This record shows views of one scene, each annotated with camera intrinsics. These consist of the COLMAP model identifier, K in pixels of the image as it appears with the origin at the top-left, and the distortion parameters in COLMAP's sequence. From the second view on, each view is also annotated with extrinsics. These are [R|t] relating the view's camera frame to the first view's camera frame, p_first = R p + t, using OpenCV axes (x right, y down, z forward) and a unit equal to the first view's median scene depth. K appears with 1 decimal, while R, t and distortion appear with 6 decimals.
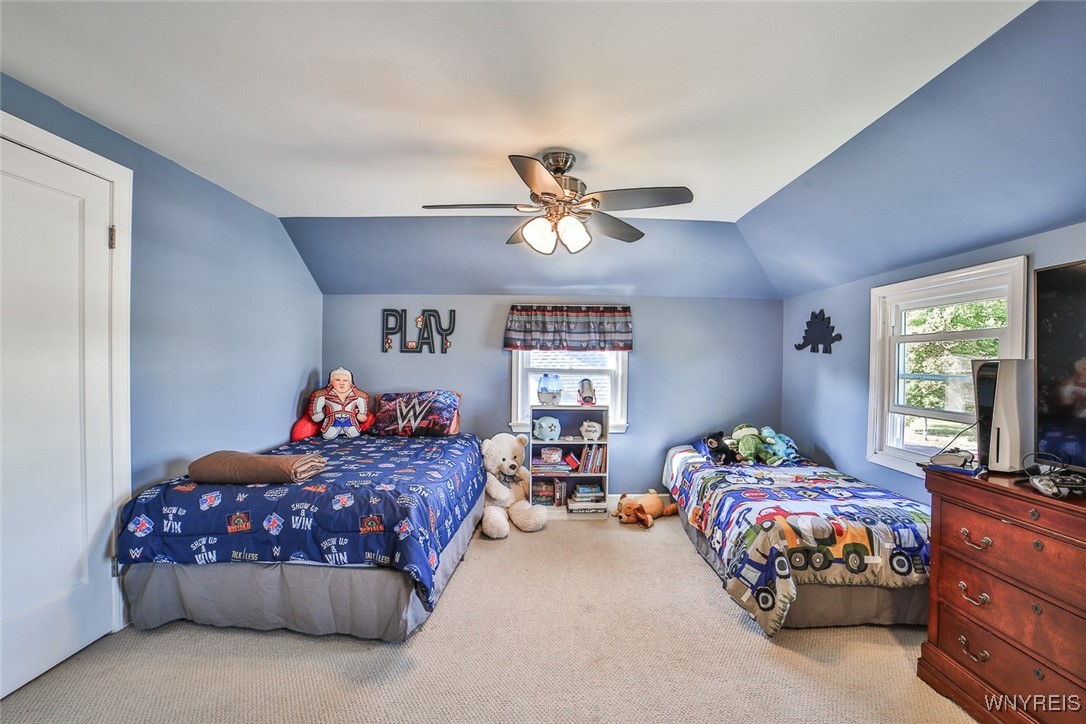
lens RADIAL K [[460.8, 0, 552.7], [0, 460.8, 364.0], [0, 0, 1]] dist [-0.110985, 0.039081]
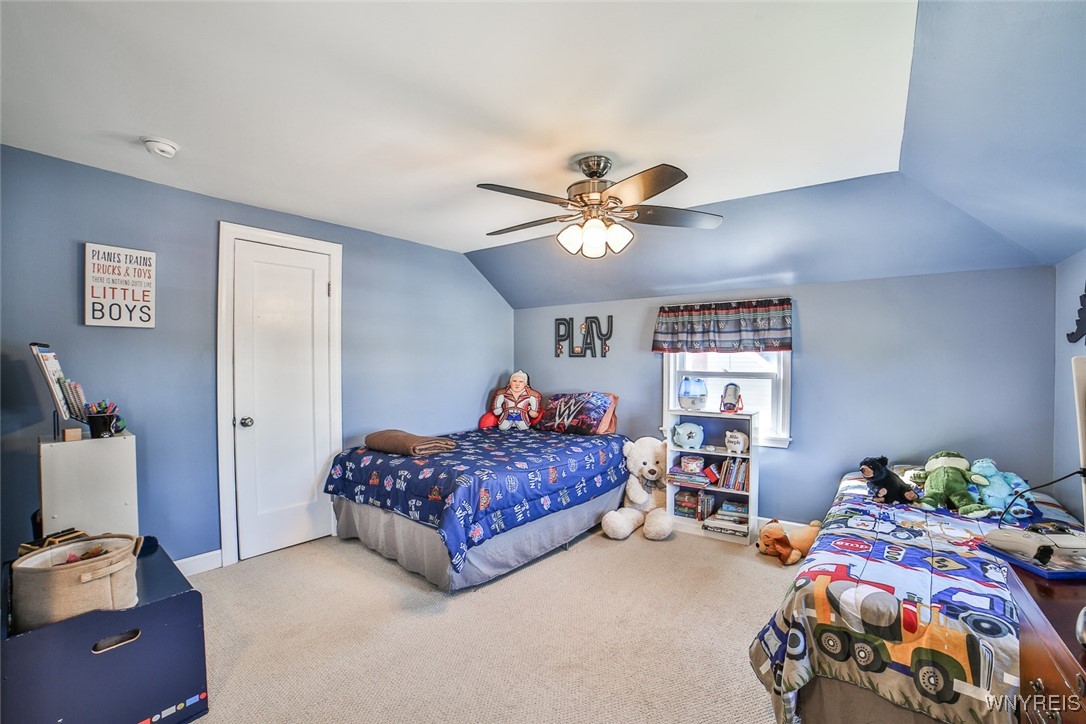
lens RADIAL K [[460.8, 0, 552.7], [0, 460.8, 364.0], [0, 0, 1]] dist [-0.110985, 0.039081]
pose [[0.790894, -0.007979, -0.611902, 0.345013], [0.004074, 0.999961, -0.007775, 0.000027], [0.611940, 0.003656, 0.790896, 0.095437]]
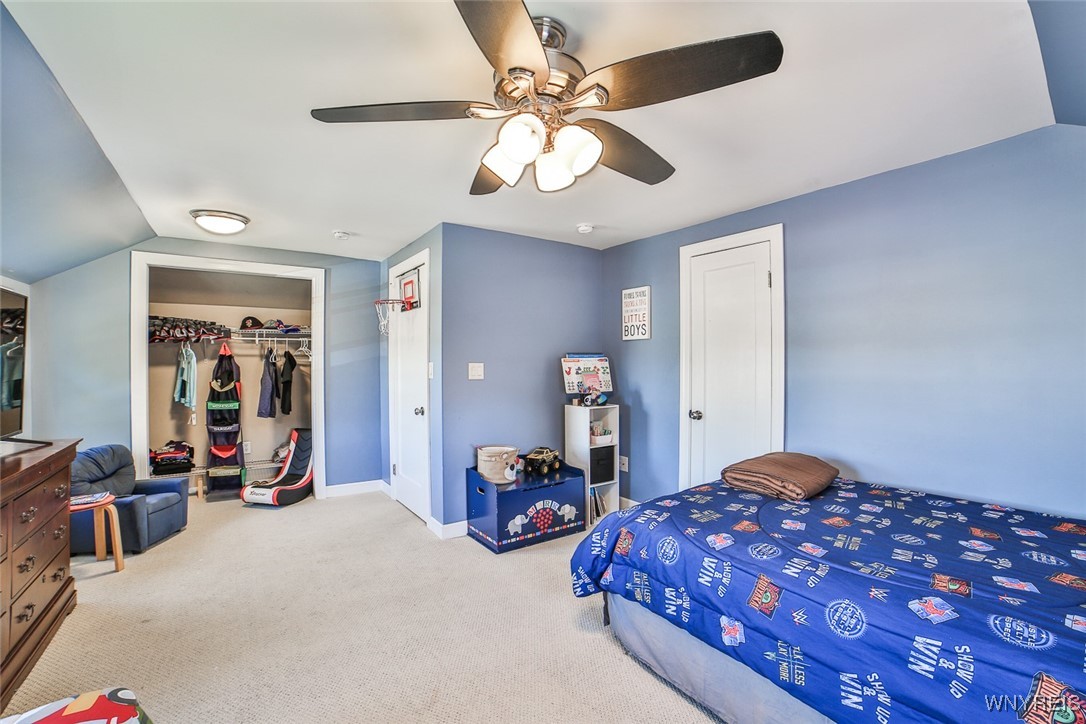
lens RADIAL K [[460.8, 0, 552.7], [0, 460.8, 364.0], [0, 0, 1]] dist [-0.110985, 0.039081]
pose [[-0.810872, -0.006383, -0.585189, 0.215944], [-0.009363, 0.999954, 0.002067, -0.007582], [0.585148, 0.007155, -0.810895, 0.933549]]
